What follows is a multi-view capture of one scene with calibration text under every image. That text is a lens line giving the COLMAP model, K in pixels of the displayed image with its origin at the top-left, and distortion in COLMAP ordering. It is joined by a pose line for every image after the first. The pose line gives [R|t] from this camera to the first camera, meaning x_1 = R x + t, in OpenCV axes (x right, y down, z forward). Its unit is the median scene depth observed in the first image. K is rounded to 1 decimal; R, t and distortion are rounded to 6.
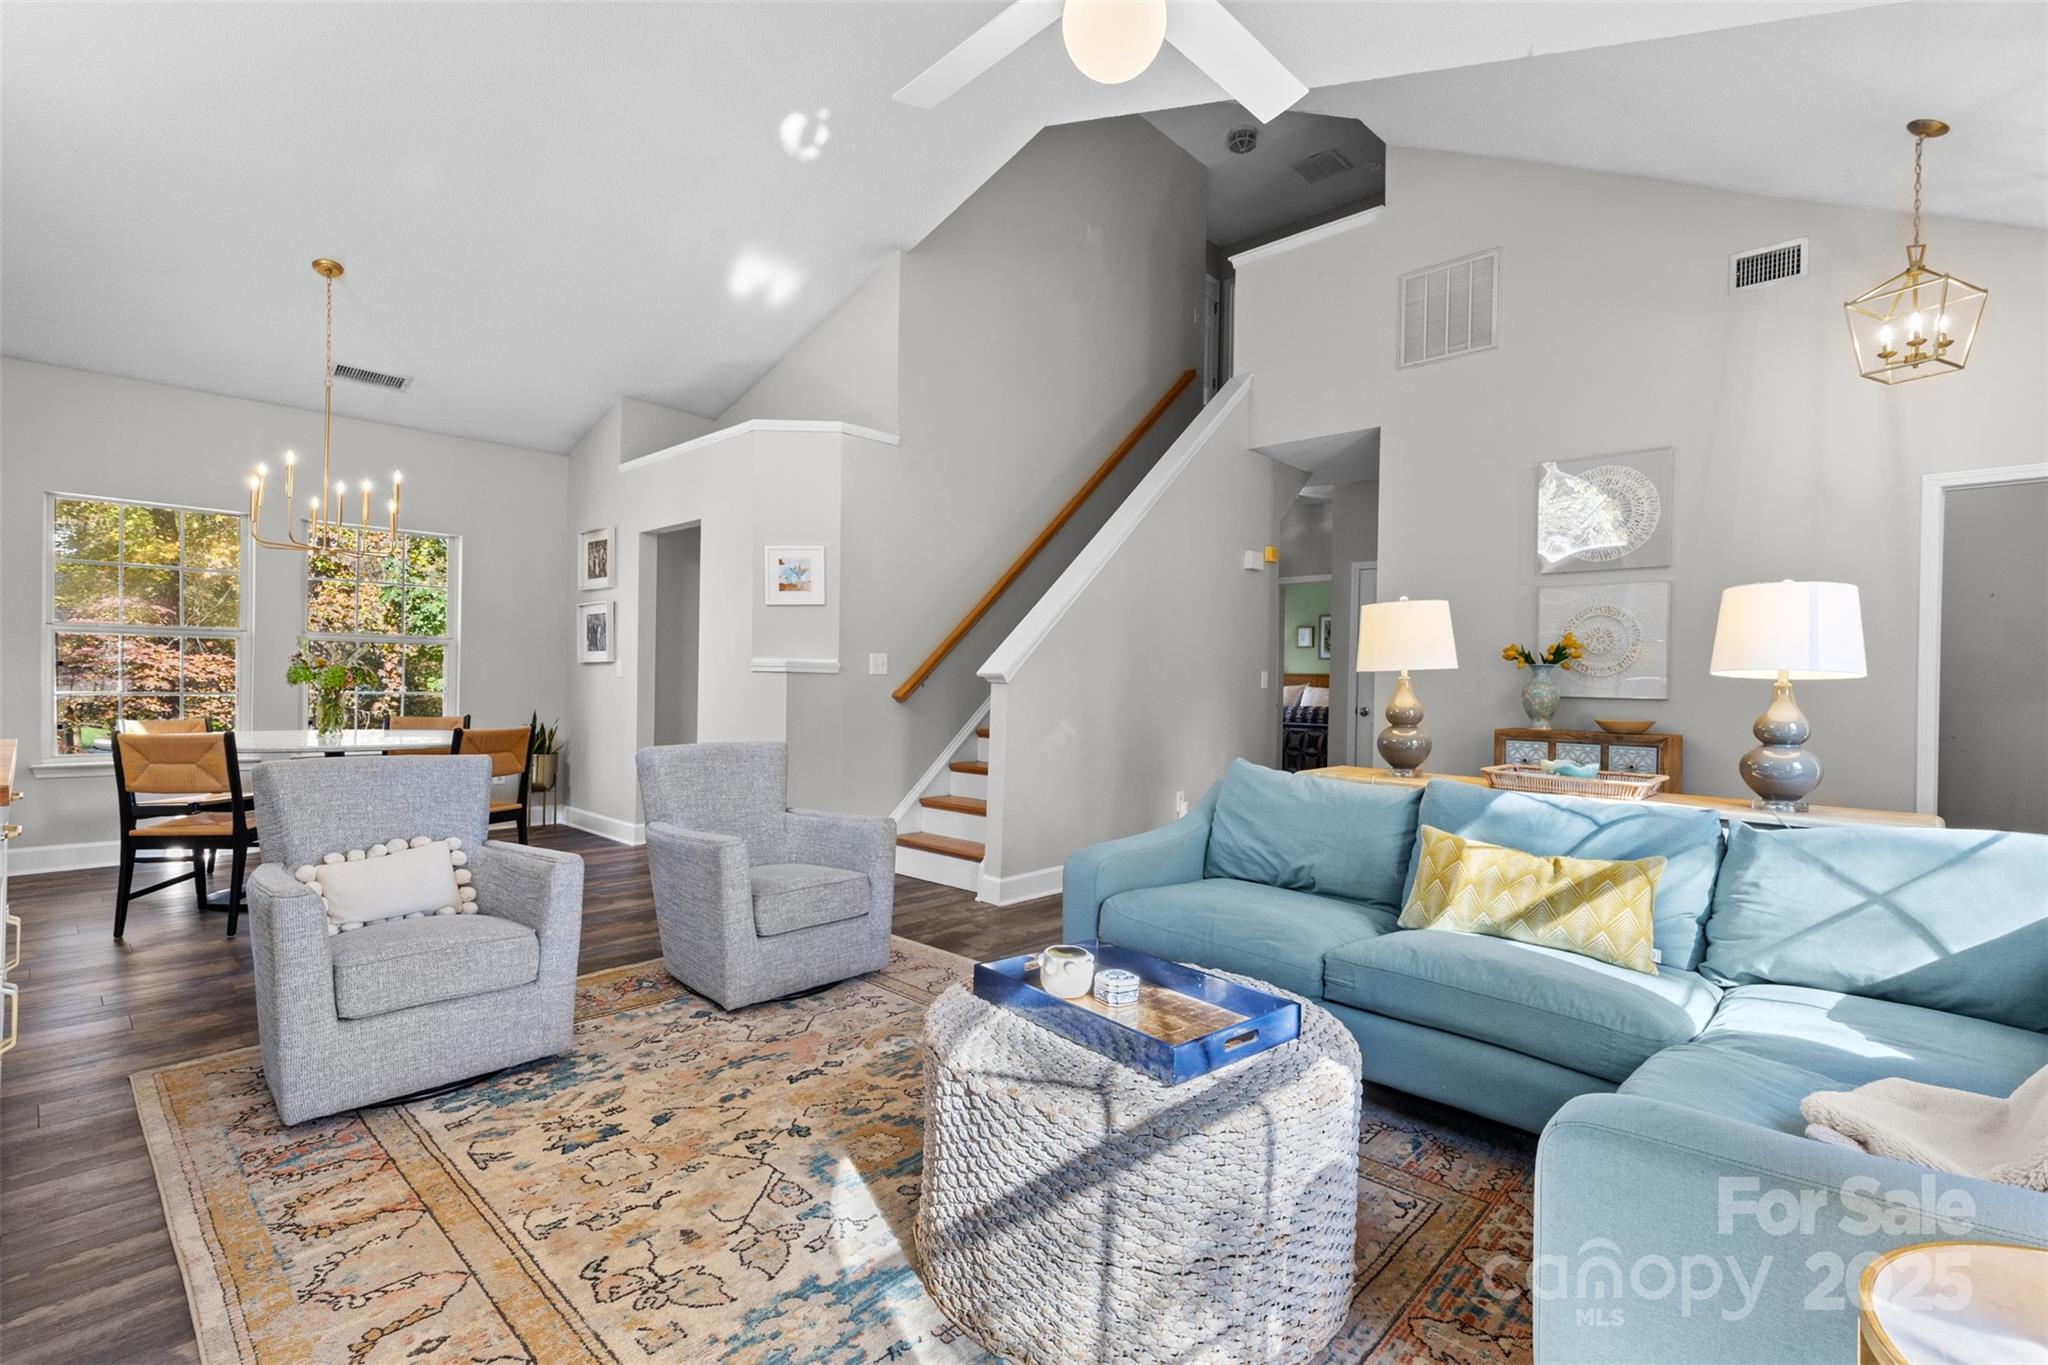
lens RADIAL K [[921.7, 0, 1018.2], [0, 921.7, 678.9], [0, 0, 1]] dist [0.007951, -0.000417]
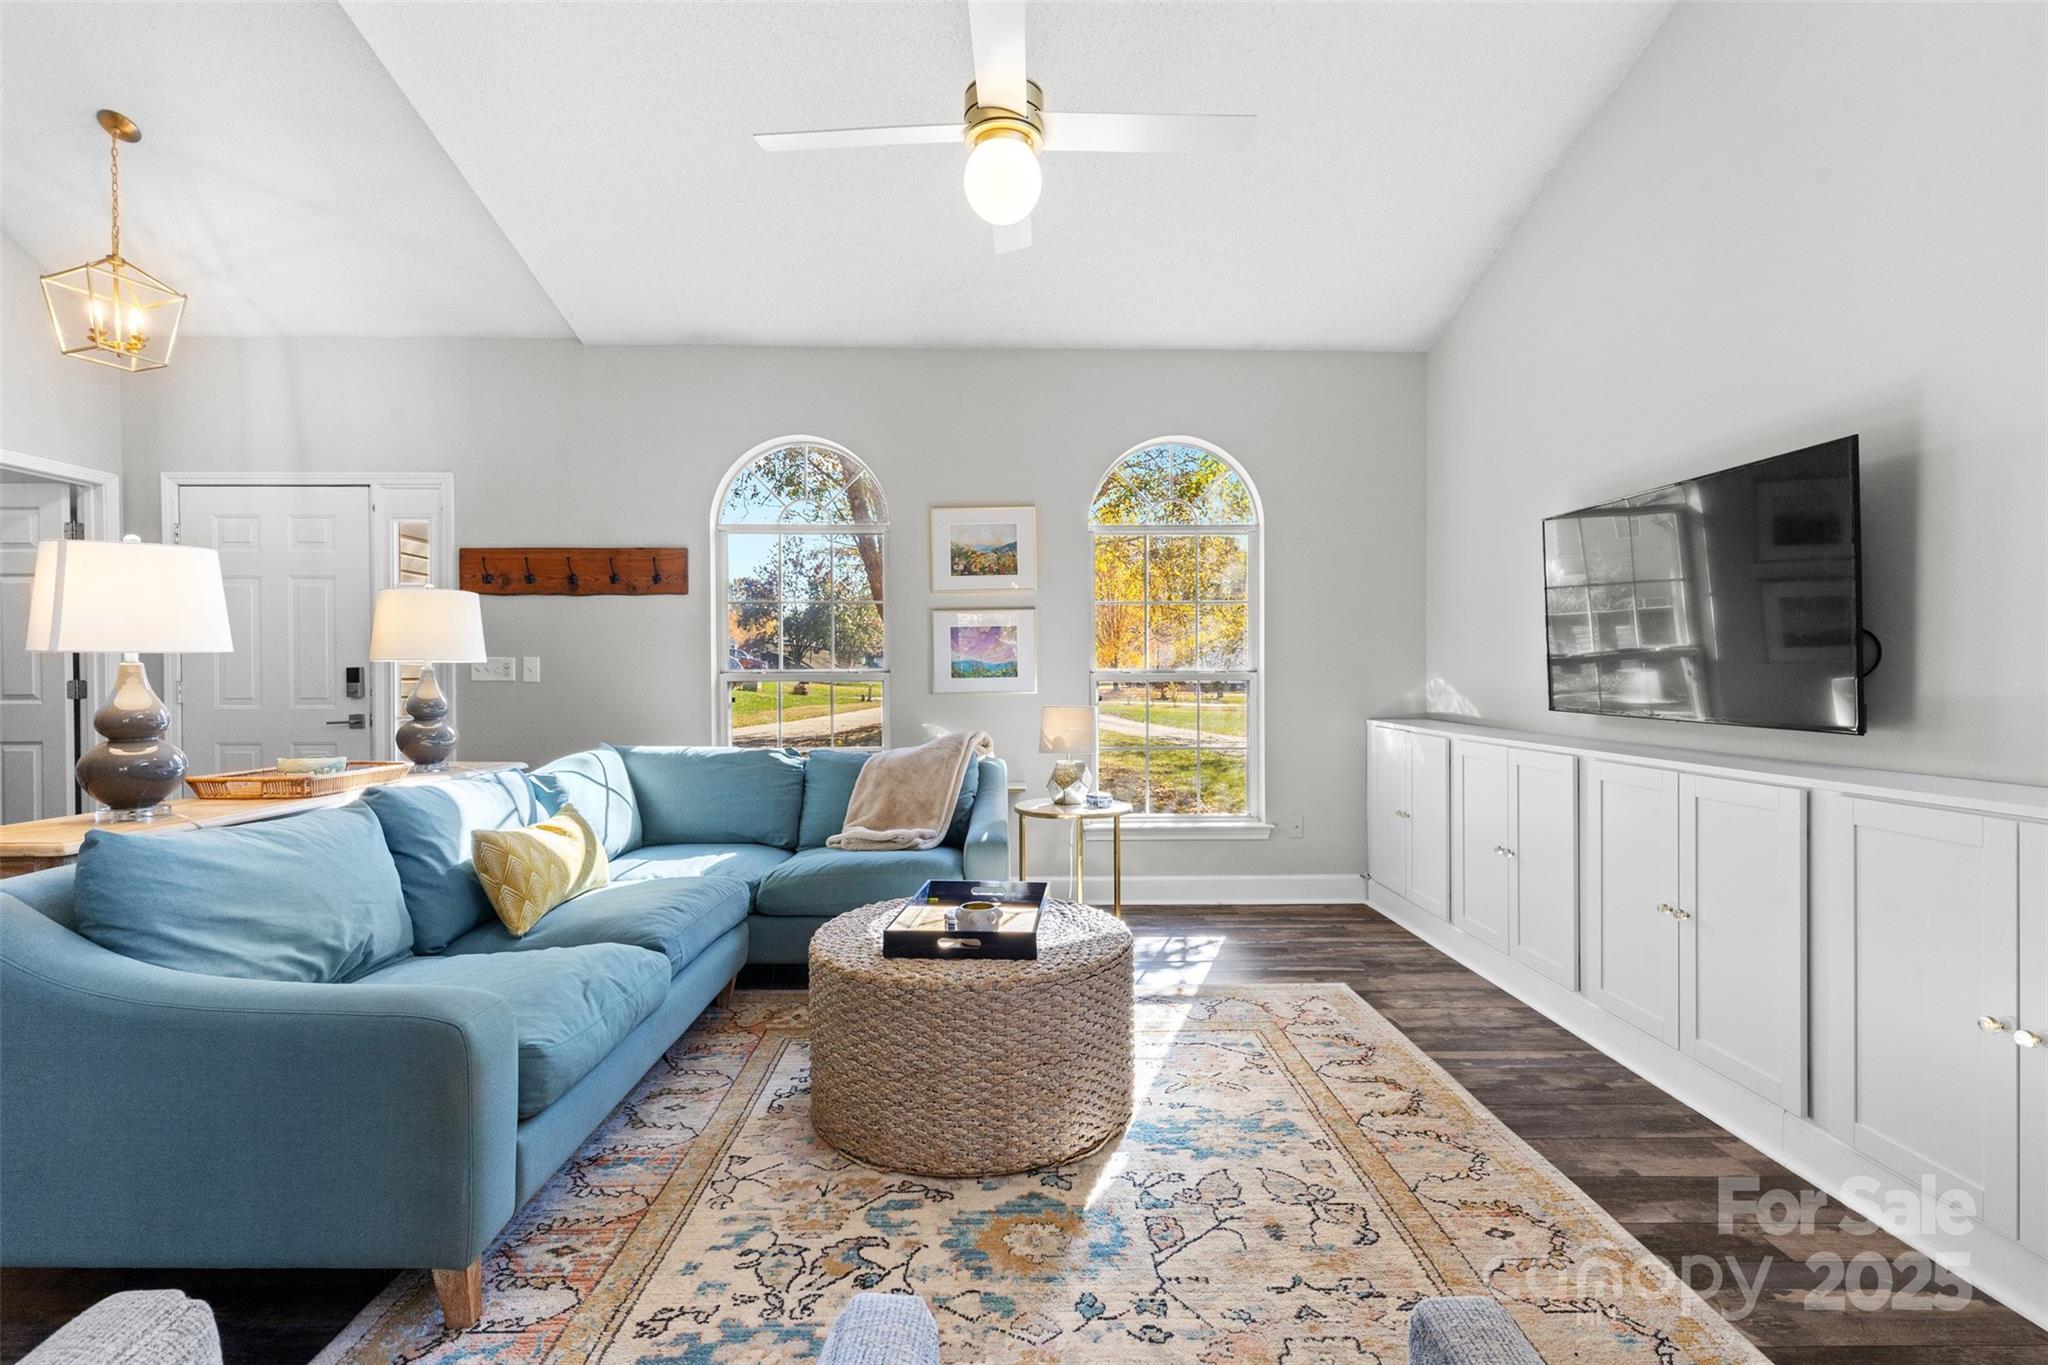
lens RADIAL K [[921.7, 0, 1018.2], [0, 921.7, 678.9], [0, 0, 1]] dist [0.007951, -0.000417]
pose [[-0.698637, -0.025200, 0.715033, -0.796871], [-0.007818, 0.999589, 0.027591, -0.022015], [-0.715434, 0.013686, -0.698546, 1.746211]]
